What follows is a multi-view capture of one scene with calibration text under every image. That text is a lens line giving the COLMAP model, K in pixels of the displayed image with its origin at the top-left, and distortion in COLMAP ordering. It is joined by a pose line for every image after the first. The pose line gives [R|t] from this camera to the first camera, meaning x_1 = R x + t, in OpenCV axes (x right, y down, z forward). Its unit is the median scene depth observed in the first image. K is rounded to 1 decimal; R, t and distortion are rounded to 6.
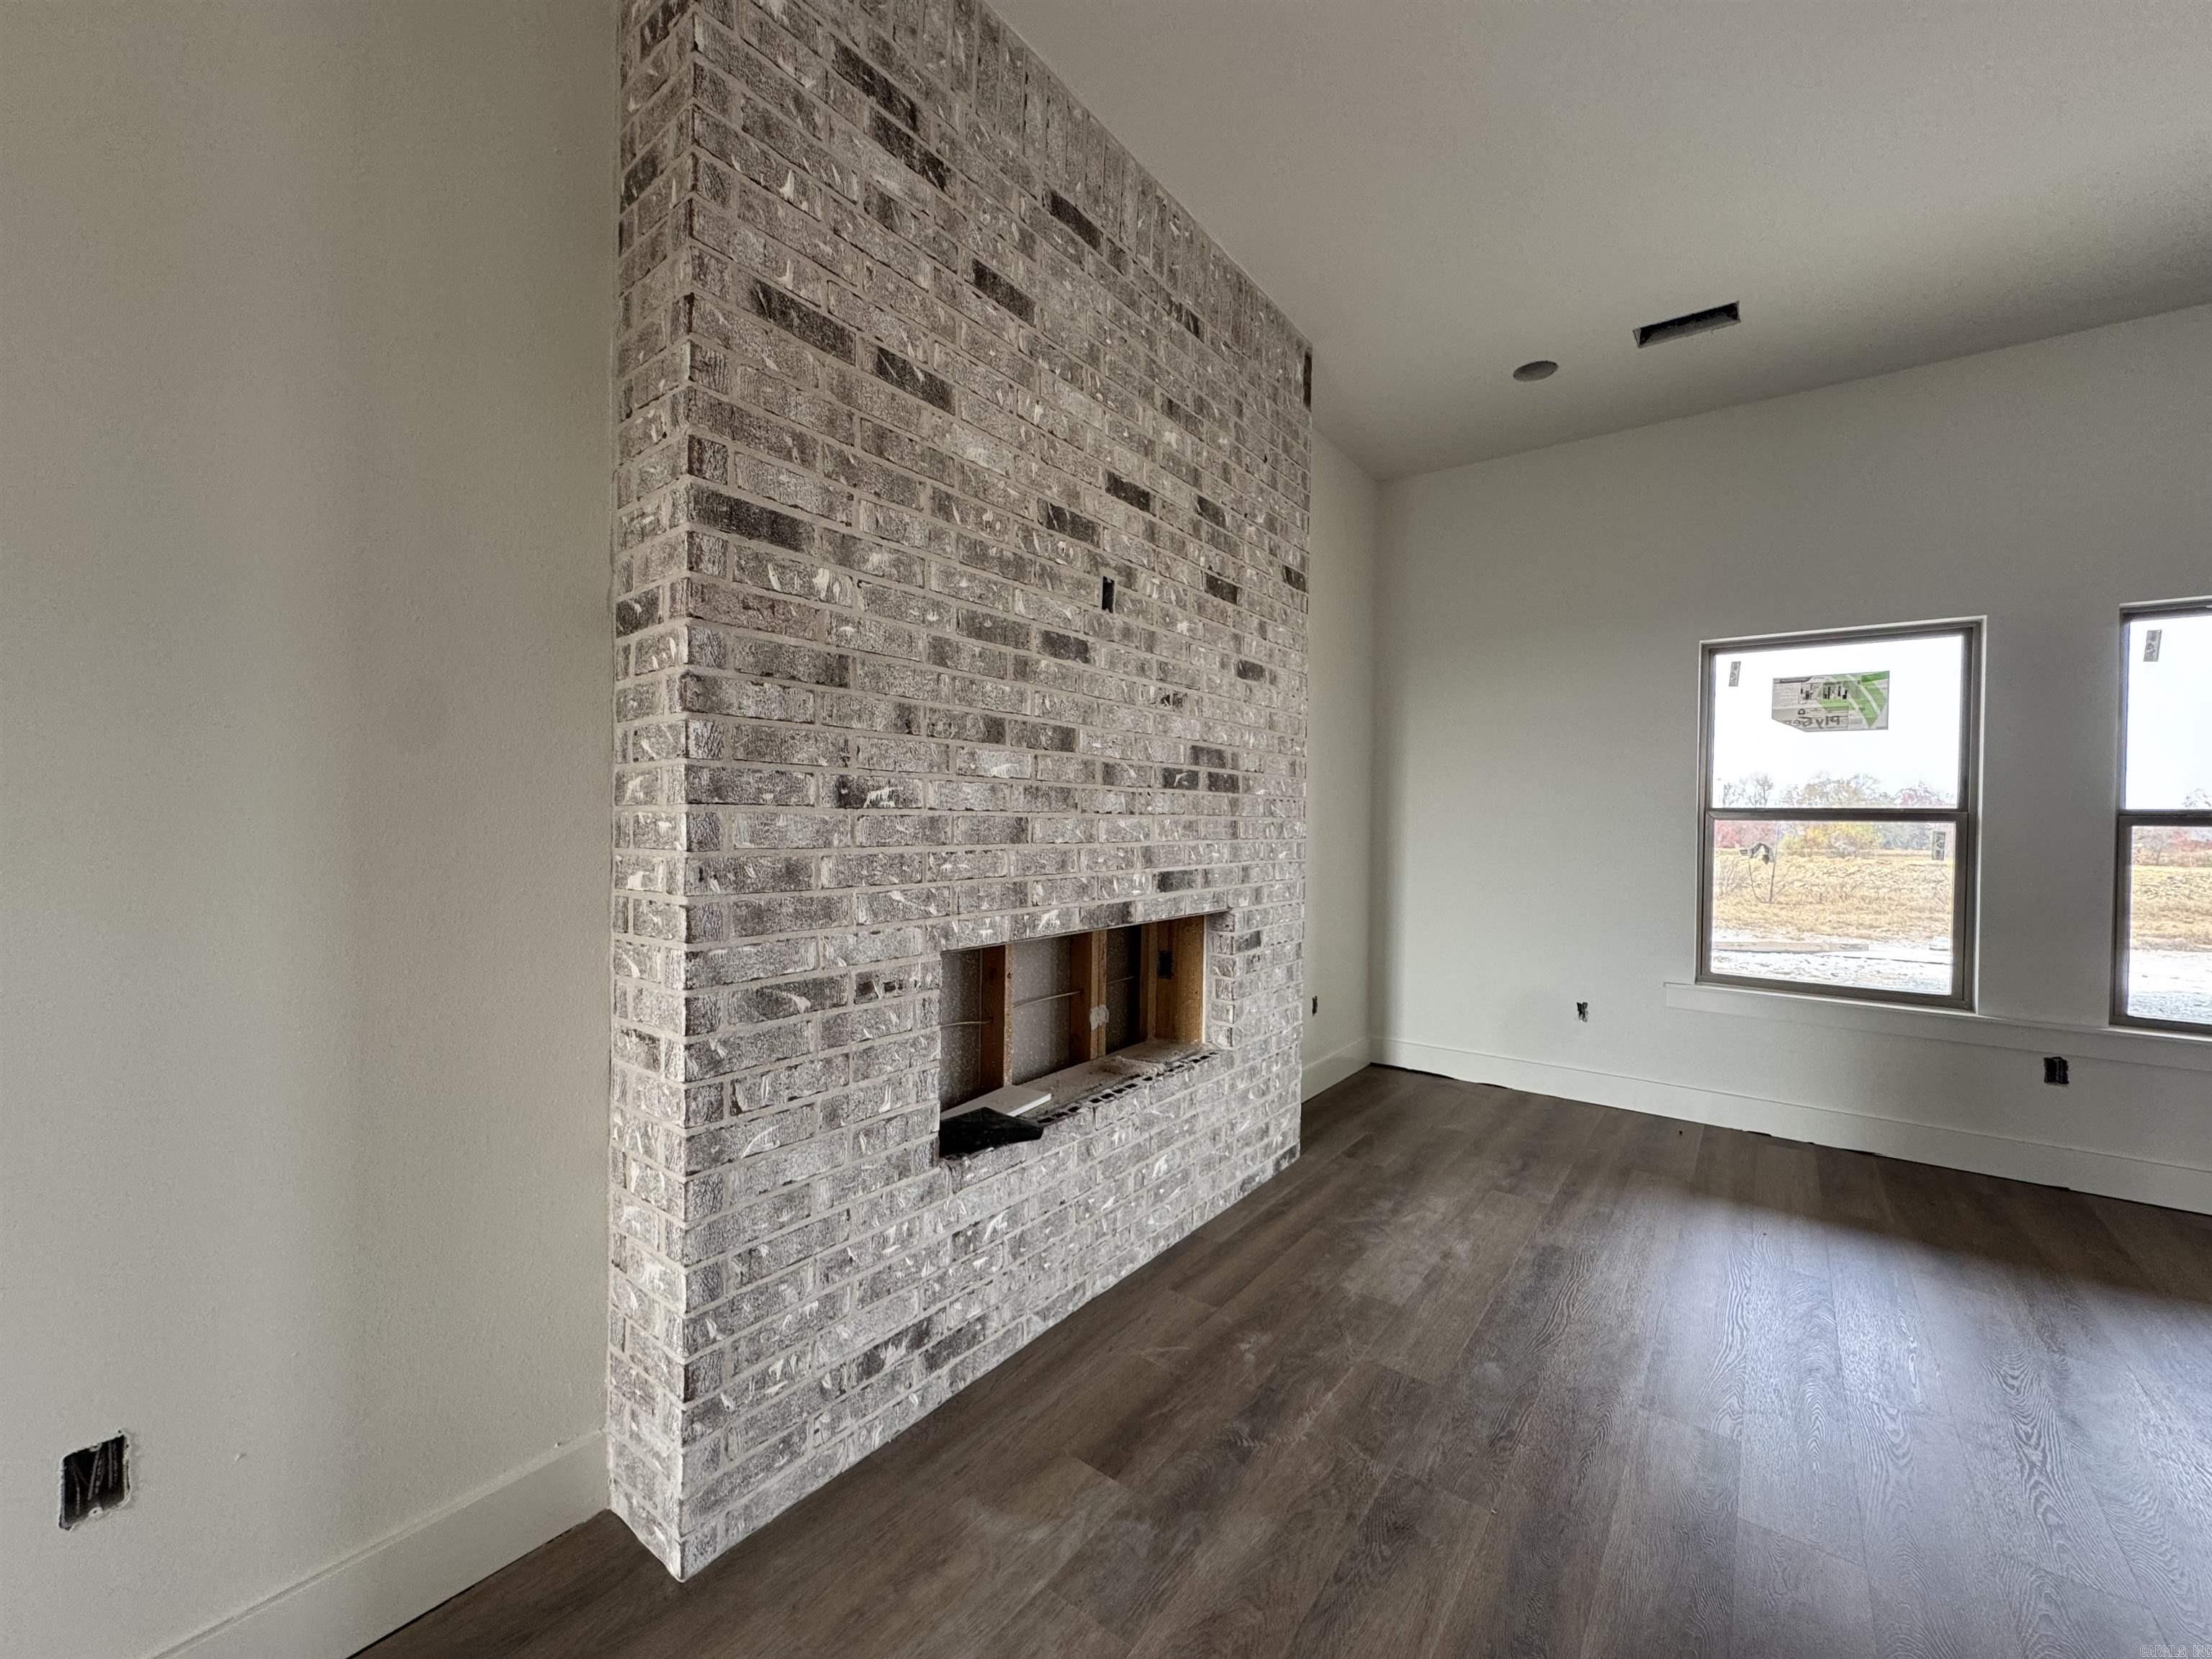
lens RADIAL K [[884.3, 0, 1106.1], [0, 884.3, 829.3], [0, 0, 1]] dist [-0.003003, -0.000151]
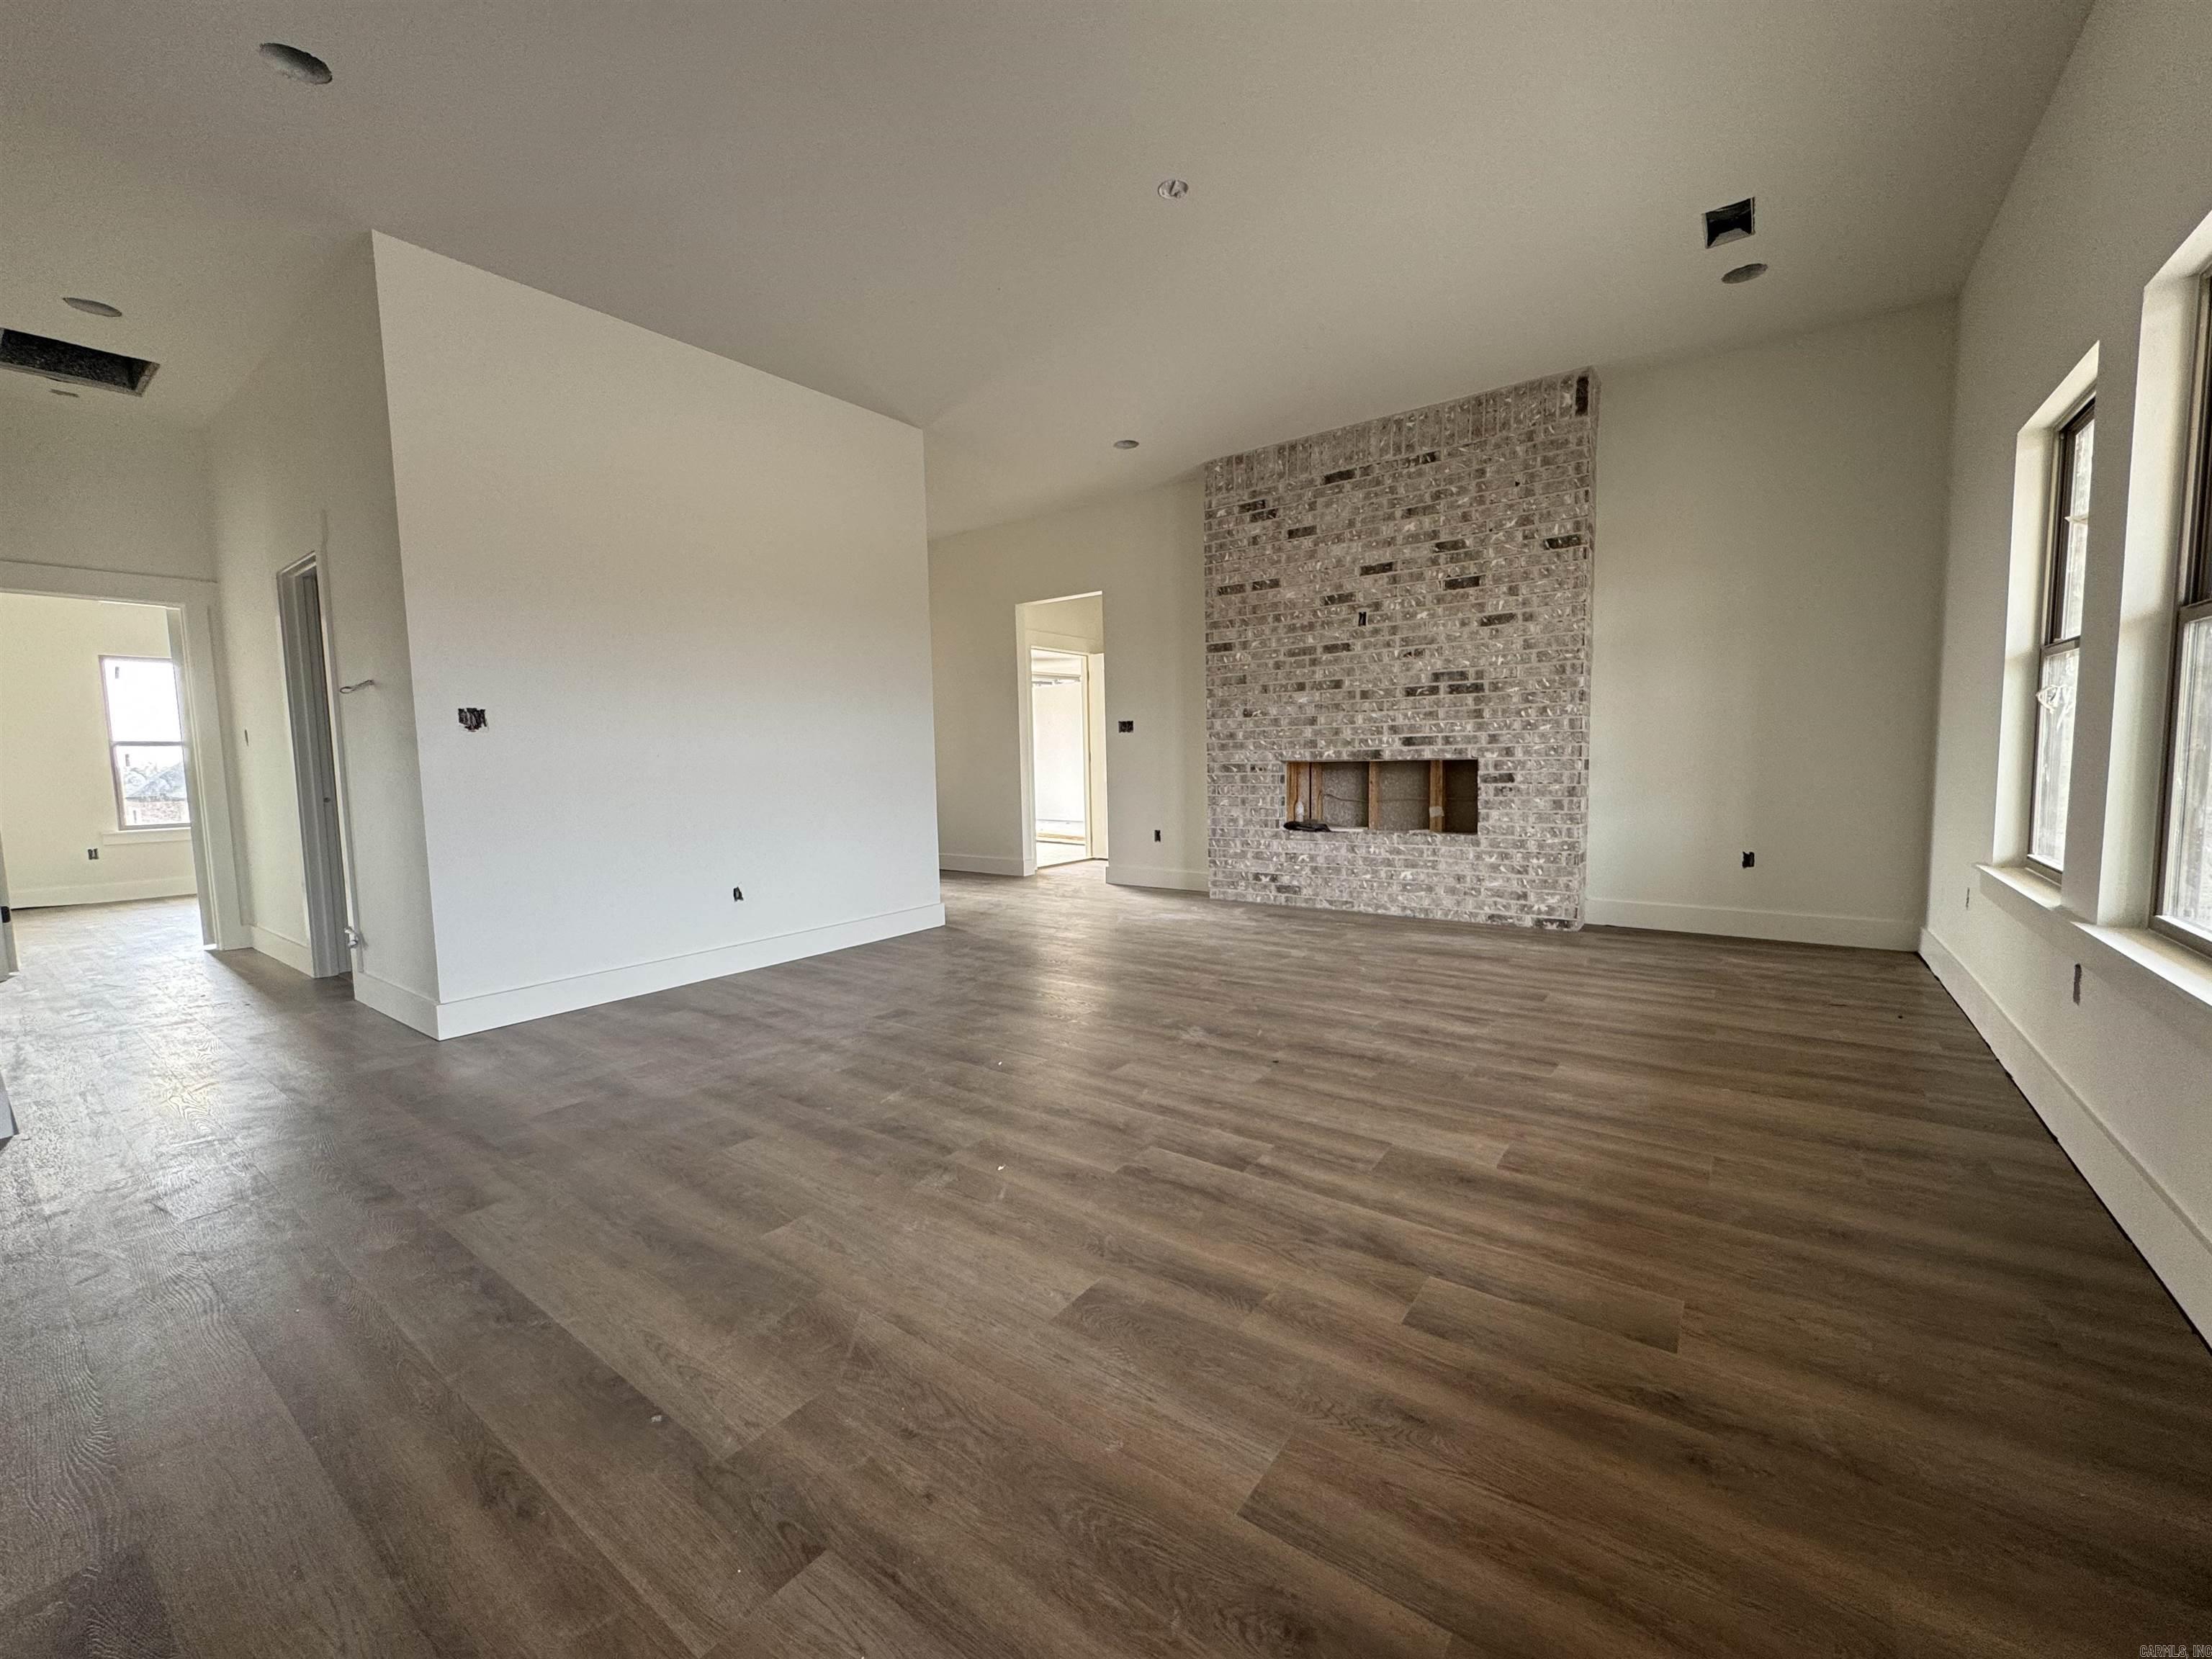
lens RADIAL K [[884.3, 0, 1106.3], [0, 884.3, 828.9], [0, 0, 1]] dist [-0.003003, -0.000151]
pose [[0.011696, 0.070278, -0.997459, 2.497385], [0.011547, 0.997451, 0.070412, 0.127075], [0.999865, -0.012341, 0.010855, 0.289126]]
